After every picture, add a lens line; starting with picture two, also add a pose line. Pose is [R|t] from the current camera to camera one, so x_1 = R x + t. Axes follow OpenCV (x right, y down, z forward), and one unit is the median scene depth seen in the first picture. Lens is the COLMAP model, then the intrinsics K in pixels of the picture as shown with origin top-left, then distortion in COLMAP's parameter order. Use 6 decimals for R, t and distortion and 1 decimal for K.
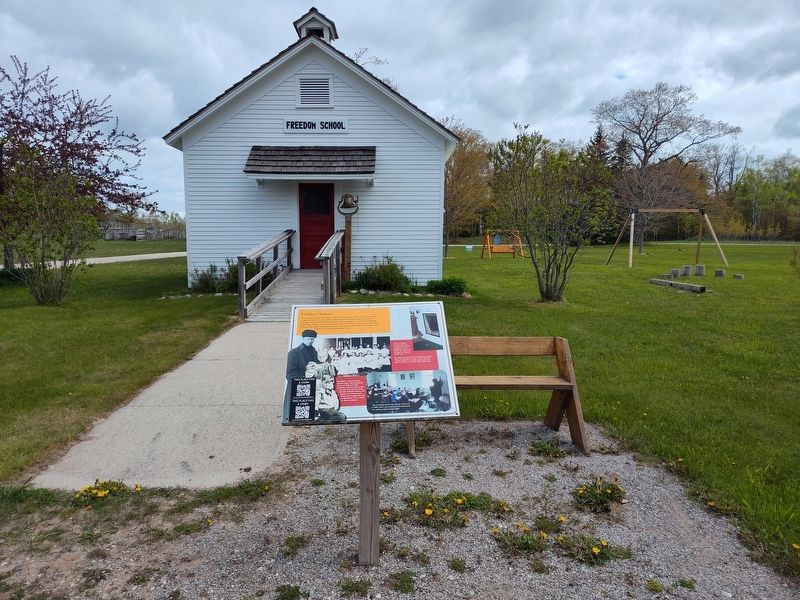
lens RADIAL K [[544.2, 0, 397.9], [0, 544.2, 301.0], [0, 0, 1]] dist [0.033916, -0.026019]
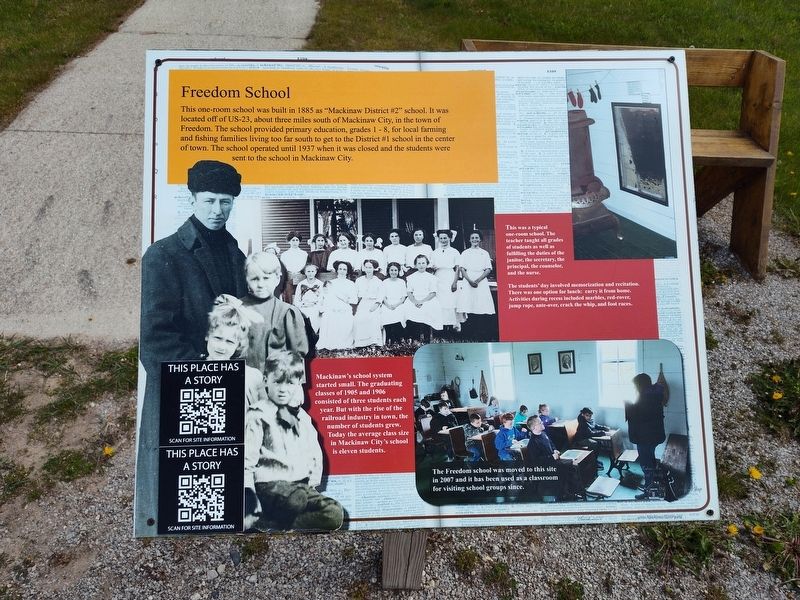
lens RADIAL K [[544.2, 0, 406.3], [0, 544.2, 295.8], [0, 0, 1]] dist [0.033916, -0.026019]
pose [[0.999369, 0.035427, 0.002547, -0.063083], [-0.030422, 0.816758, 0.576178, -0.060549], [0.018332, -0.575892, 0.817320, 0.767271]]
